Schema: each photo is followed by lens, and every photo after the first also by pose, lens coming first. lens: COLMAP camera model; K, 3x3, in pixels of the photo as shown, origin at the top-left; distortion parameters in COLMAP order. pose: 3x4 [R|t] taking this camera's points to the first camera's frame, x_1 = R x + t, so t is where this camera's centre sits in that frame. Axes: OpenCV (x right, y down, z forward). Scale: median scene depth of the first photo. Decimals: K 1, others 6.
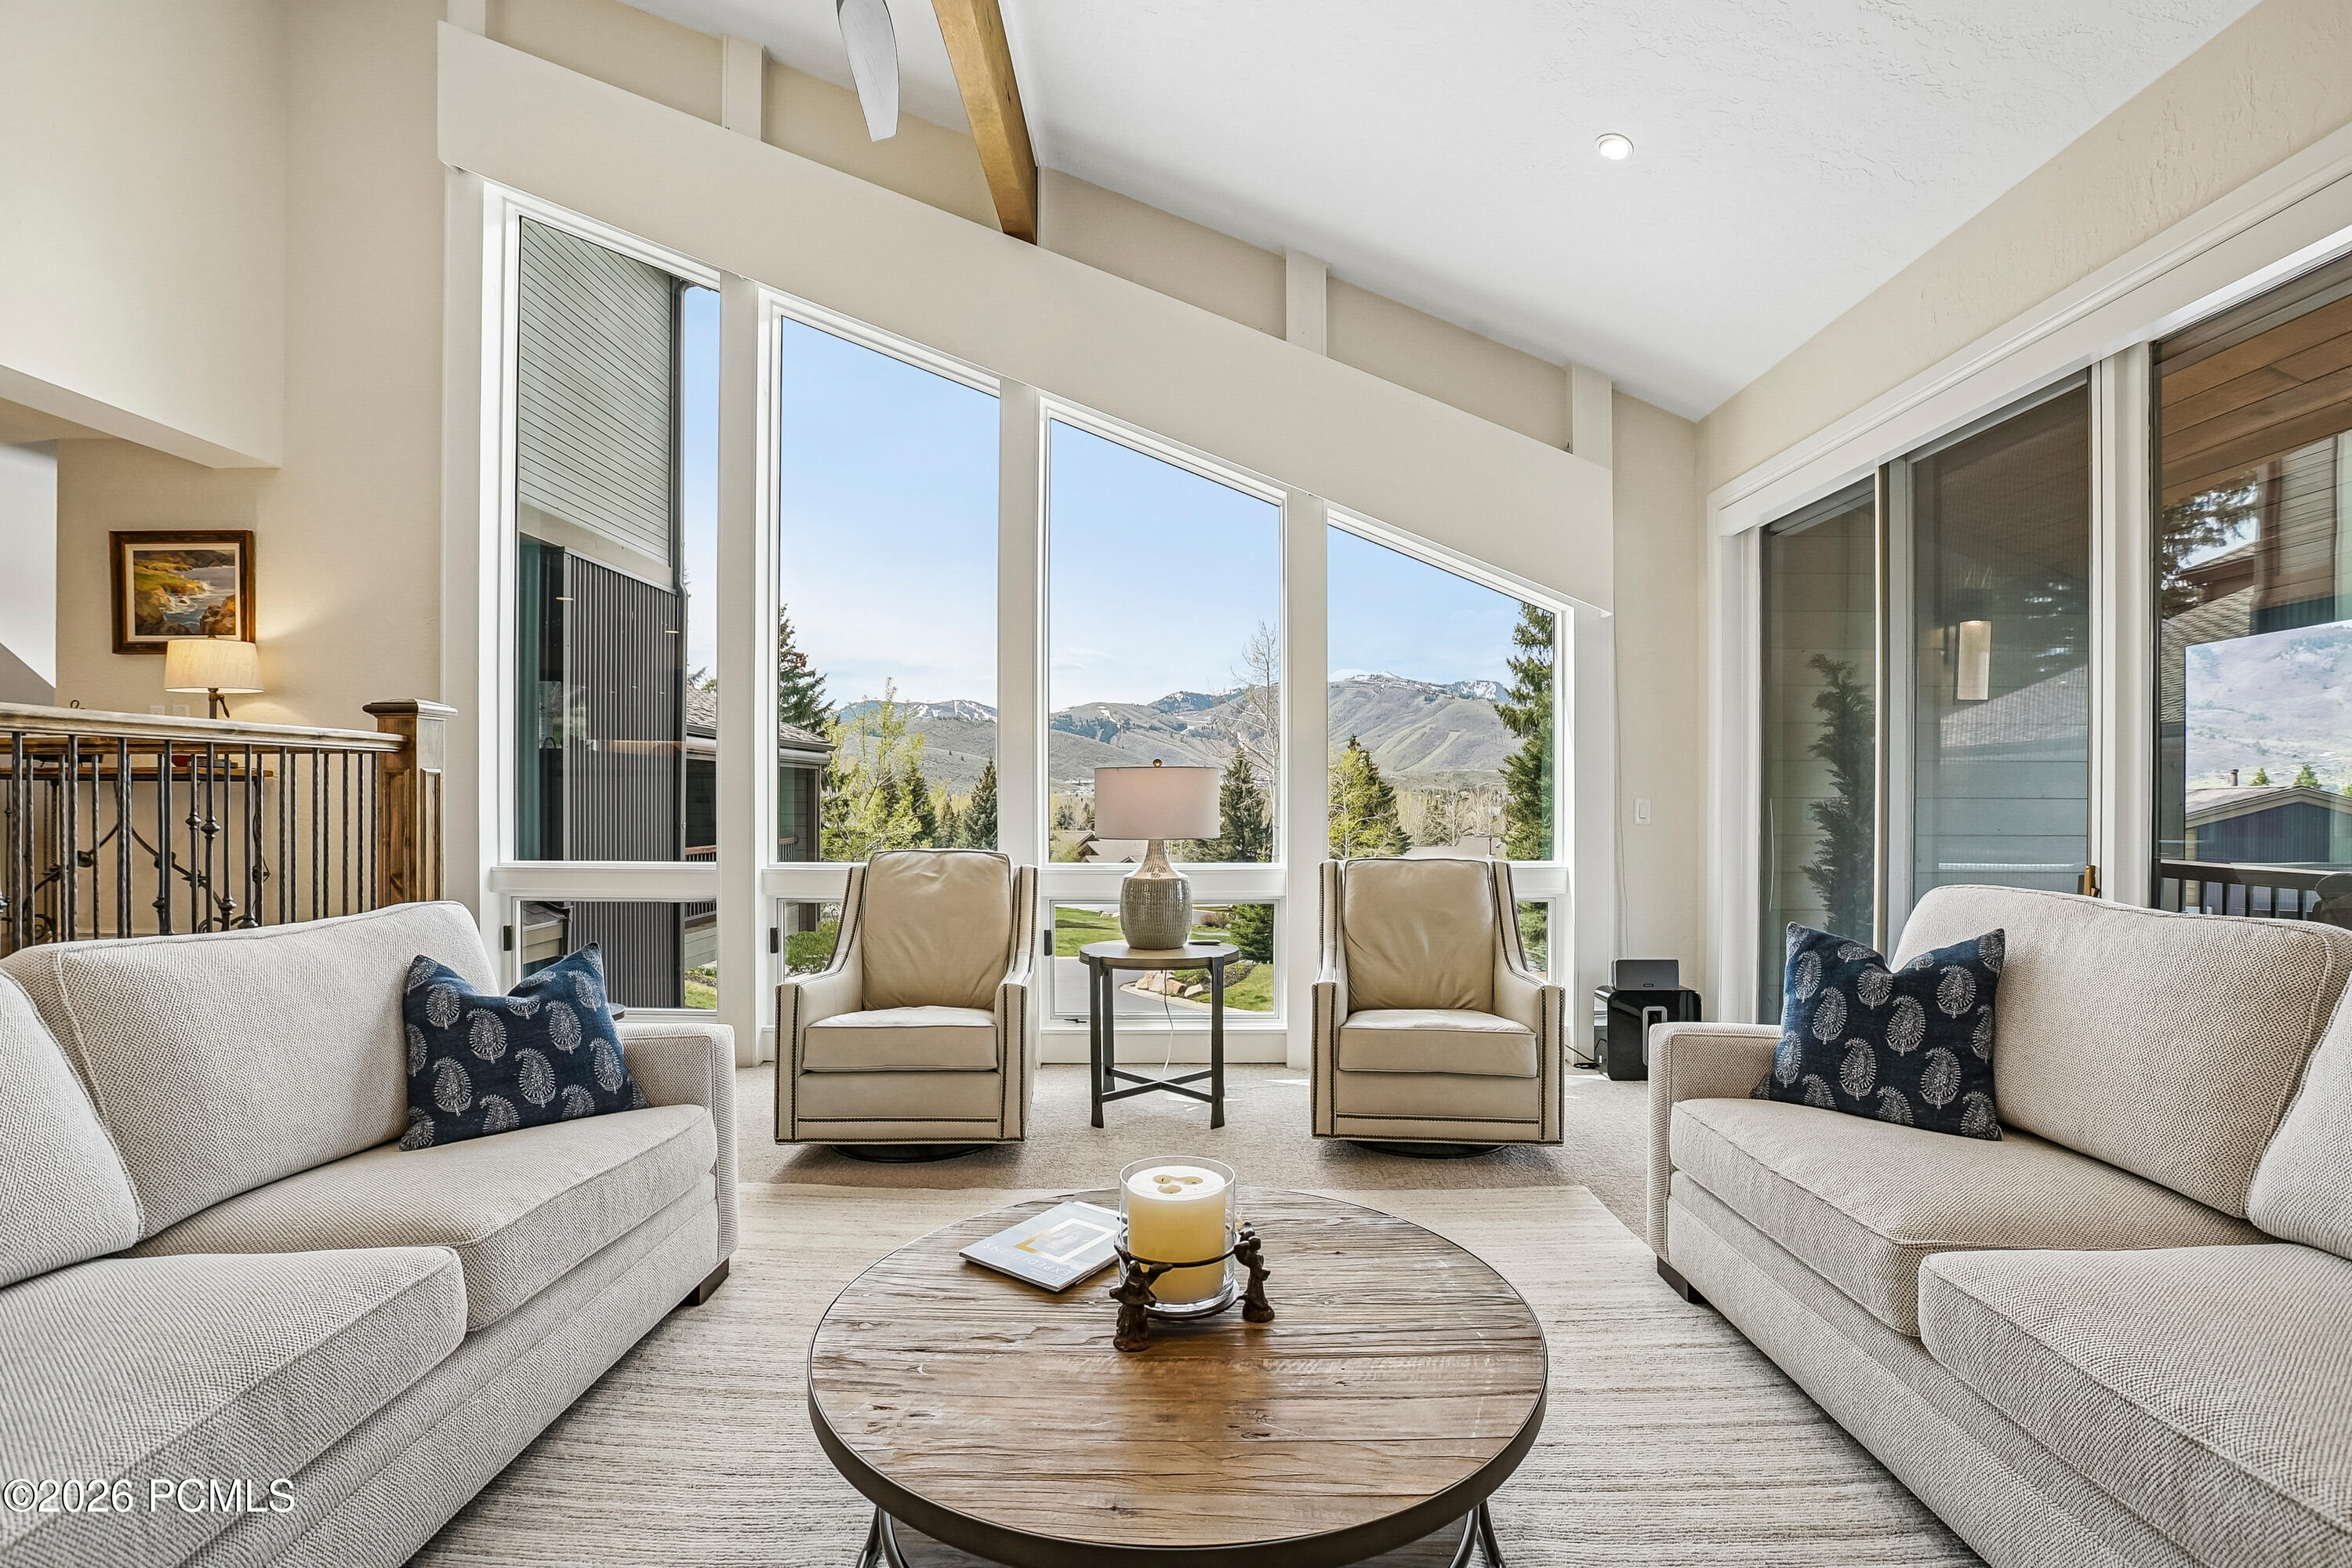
lens RADIAL K [[1087.0, 0, 1183.9], [0, 1087.0, 793.9], [0, 0, 1]] dist [-0.049675, 0.020456]
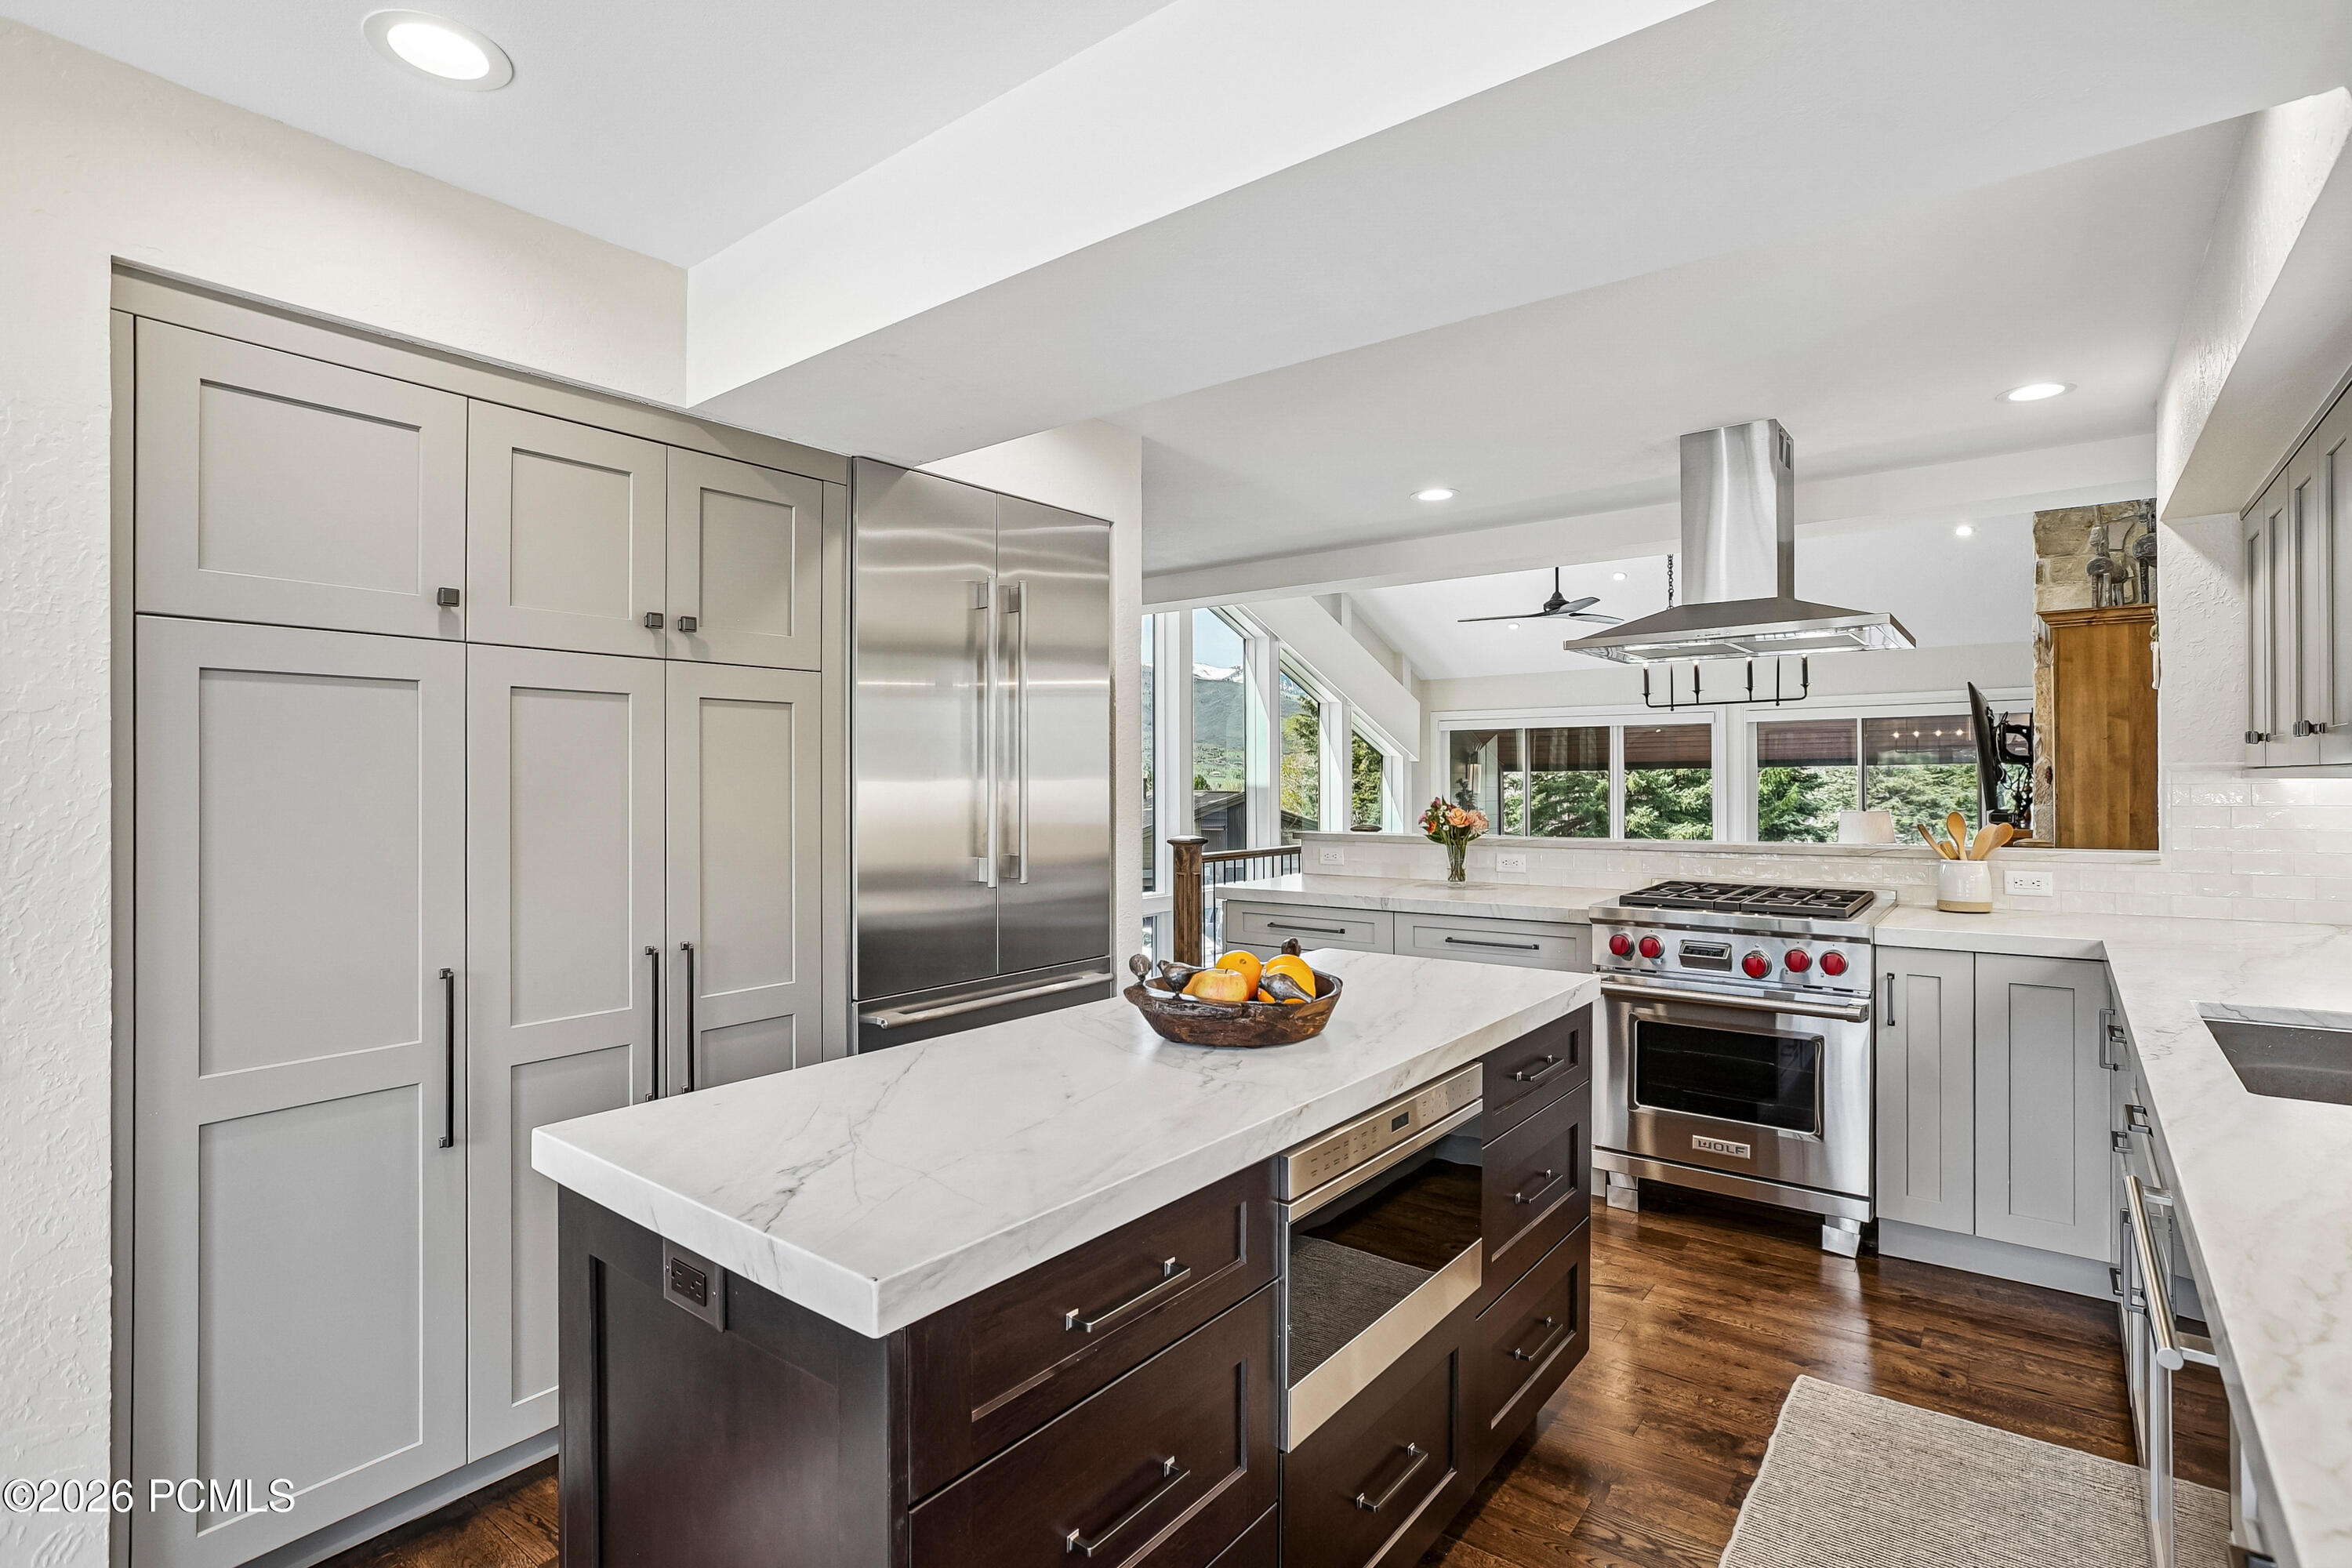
lens RADIAL K [[1111.5, 0, 1201.3], [0, 1111.5, 765.4], [0, 0, 1]] dist [-0.041120, 0.019634]
pose [[0.609707, 0.010845, 0.792552, -2.156852], [0.001160, 0.999893, -0.014575, -0.136136], [-0.792626, 0.009806, 0.609630, -0.161626]]
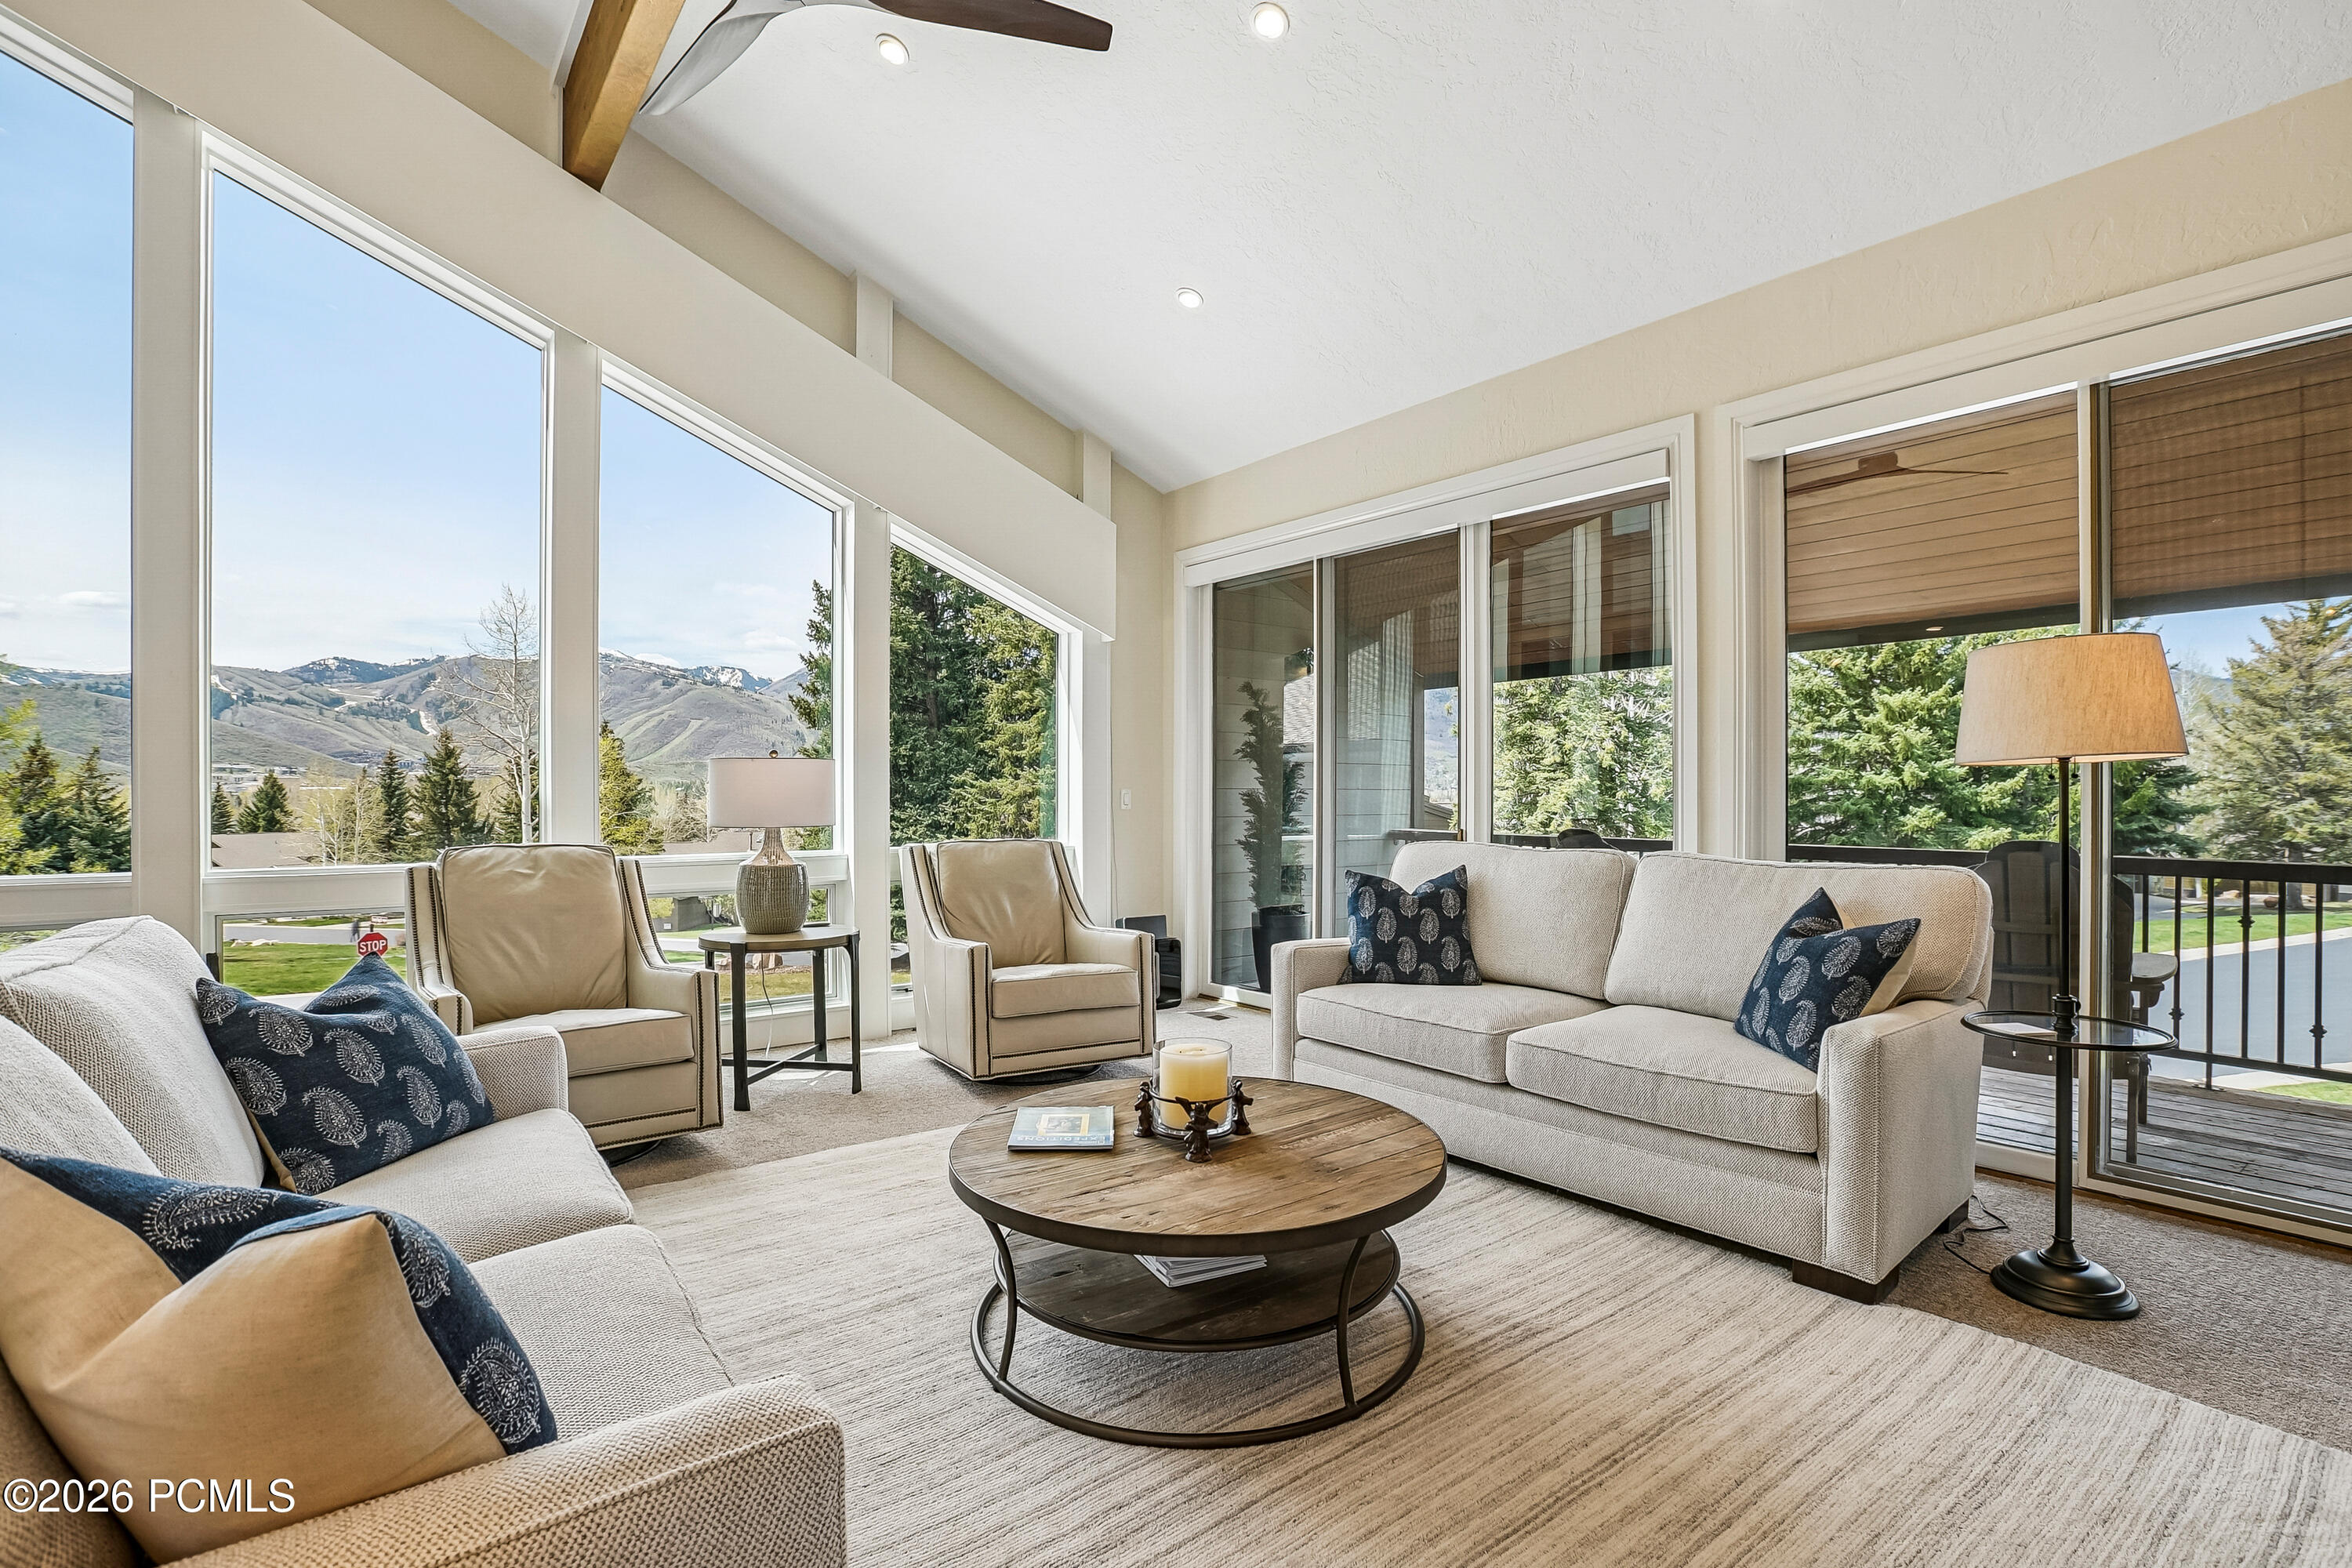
lens RADIAL K [[1108.5, 0, 1188.6], [0, 1108.5, 781.7], [0, 0, 1]] dist [-0.057650, 0.021208]
pose [[0.787378, 0.005207, 0.616449, -0.364033], [-0.002284, 0.999982, -0.005529, 0.003387], [-0.616467, 0.002945, 0.787376, -0.061464]]
